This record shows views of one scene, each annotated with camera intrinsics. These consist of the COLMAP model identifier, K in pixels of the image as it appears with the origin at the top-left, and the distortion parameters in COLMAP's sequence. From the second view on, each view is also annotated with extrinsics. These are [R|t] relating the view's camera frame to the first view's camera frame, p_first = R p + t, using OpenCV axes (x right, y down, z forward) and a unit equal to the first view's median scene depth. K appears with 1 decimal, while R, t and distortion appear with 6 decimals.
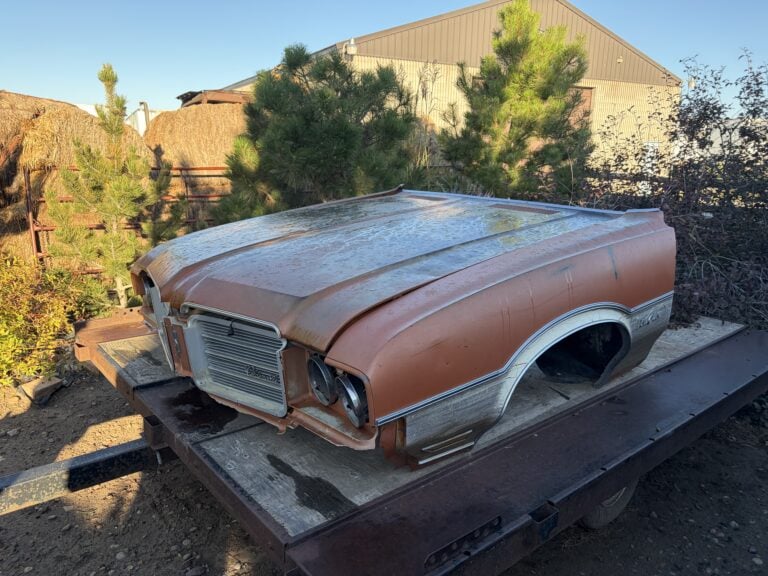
lens RADIAL K [[581.6, 0, 385.5], [0, 581.6, 288.9], [0, 0, 1]] dist [0.040895, -0.017300]
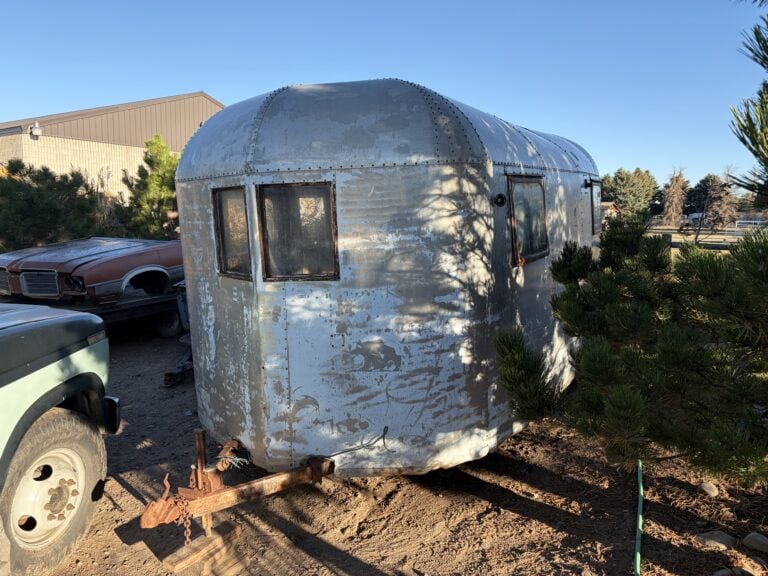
lens RADIAL K [[581.6, 0, 385.4], [0, 581.6, 284.8], [0, 0, 1]] dist [0.040895, -0.017300]
pose [[0.883822, -0.065962, 0.463149, -0.018240], [0.112322, 0.990971, -0.073209, 0.192352], [-0.454138, 0.116726, 0.883252, -0.952216]]
